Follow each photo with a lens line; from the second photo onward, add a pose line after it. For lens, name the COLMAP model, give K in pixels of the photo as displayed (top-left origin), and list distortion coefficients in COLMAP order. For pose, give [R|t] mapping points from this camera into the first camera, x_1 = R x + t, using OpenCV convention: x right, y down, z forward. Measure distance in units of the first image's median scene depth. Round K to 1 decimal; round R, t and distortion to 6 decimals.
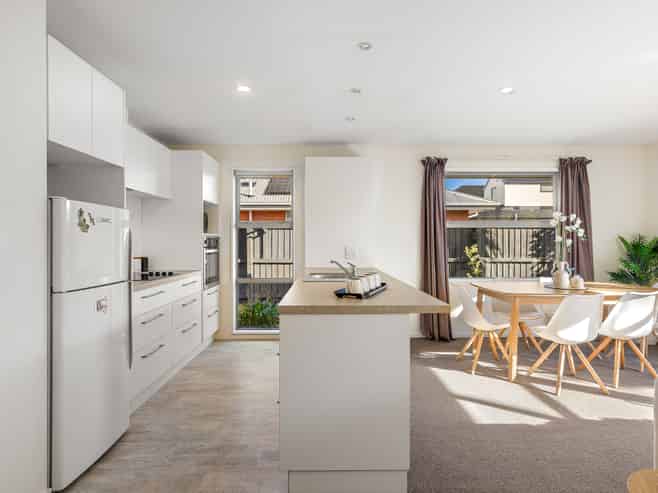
lens RADIAL K [[364.9, 0, 329.0], [0, 364.9, 246.5], [0, 0, 1]] dist [-0.007385, -0.001377]
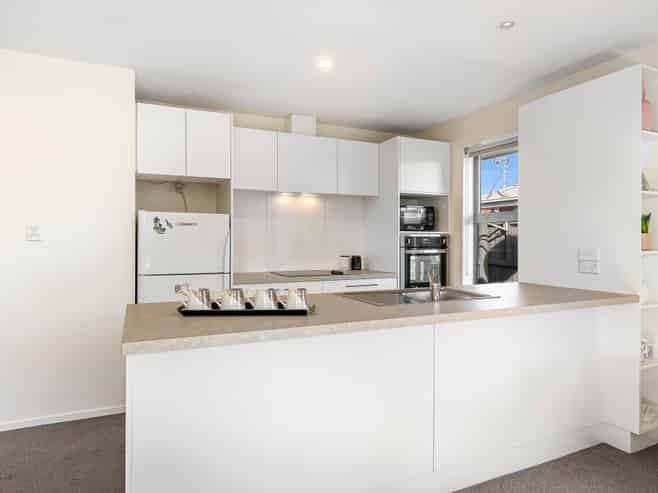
lens RADIAL K [[416.4, 0, 329.0], [0, 416.4, 246.5], [0, 0, 1]] dist [0.000431, -0.000118]
pose [[0.409662, 0.014297, -0.912126, 0.440477], [-0.016774, 0.999826, 0.008138, -0.006147], [0.912083, 0.011967, 0.409830, 0.398900]]
